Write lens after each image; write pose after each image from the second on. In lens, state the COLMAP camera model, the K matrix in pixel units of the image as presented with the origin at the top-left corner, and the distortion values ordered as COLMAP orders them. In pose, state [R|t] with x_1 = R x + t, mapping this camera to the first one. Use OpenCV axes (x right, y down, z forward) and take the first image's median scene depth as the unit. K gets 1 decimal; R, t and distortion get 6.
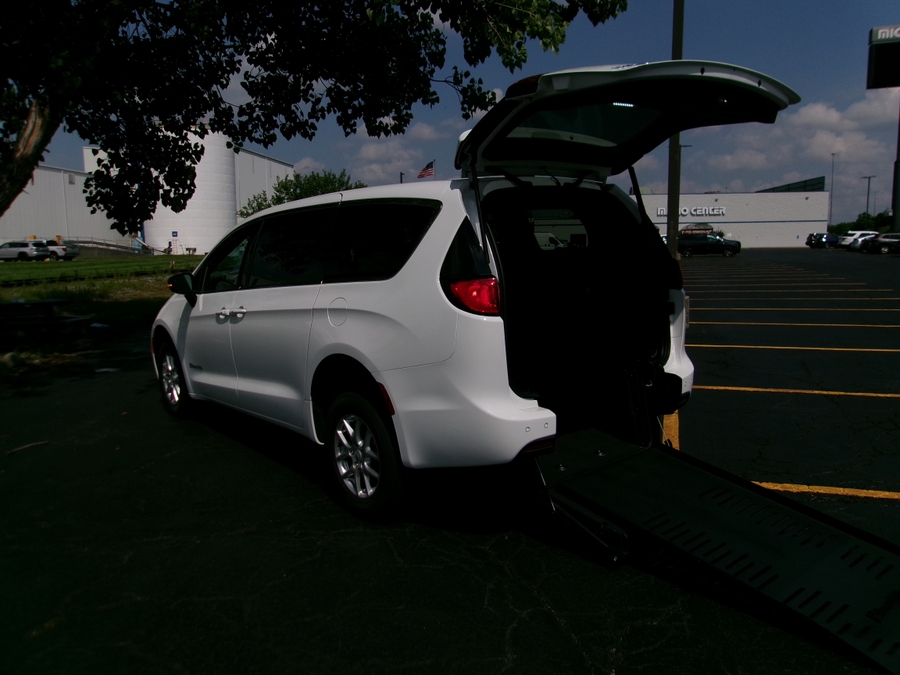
lens RADIAL K [[690.2, 0, 453.8], [0, 690.2, 341.7], [0, 0, 1]] dist [-0.022013, 0.041724]
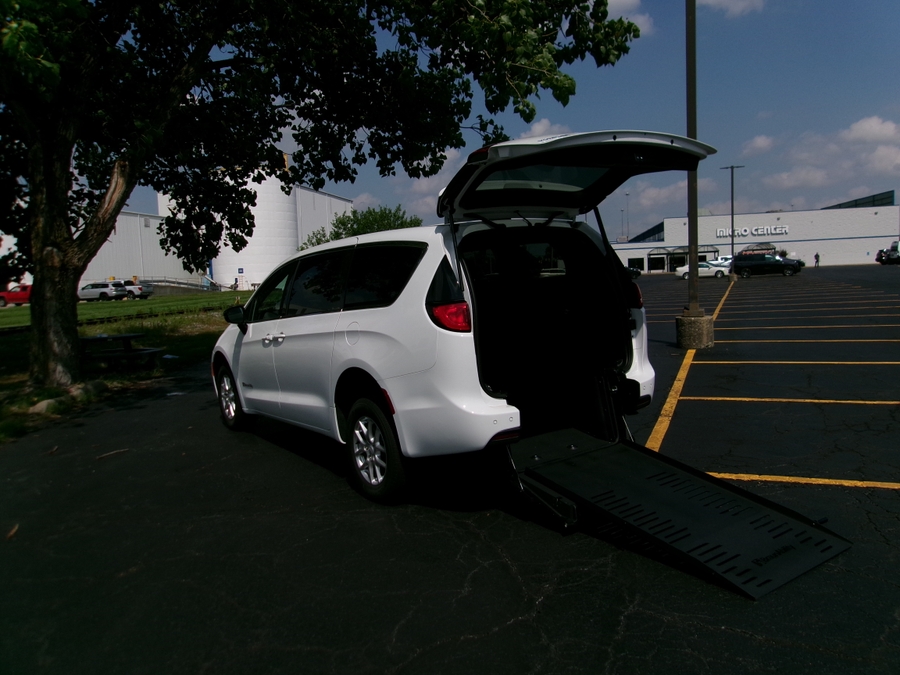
lens RADIAL K [[690.2, 0, 452.8], [0, 690.2, 345.4], [0, 0, 1]] dist [-0.022013, 0.041724]
pose [[0.995883, -0.021631, -0.088033, 0.110522], [0.018464, 0.999158, -0.036632, 0.024619], [0.088752, 0.034856, 0.995444, -0.200115]]
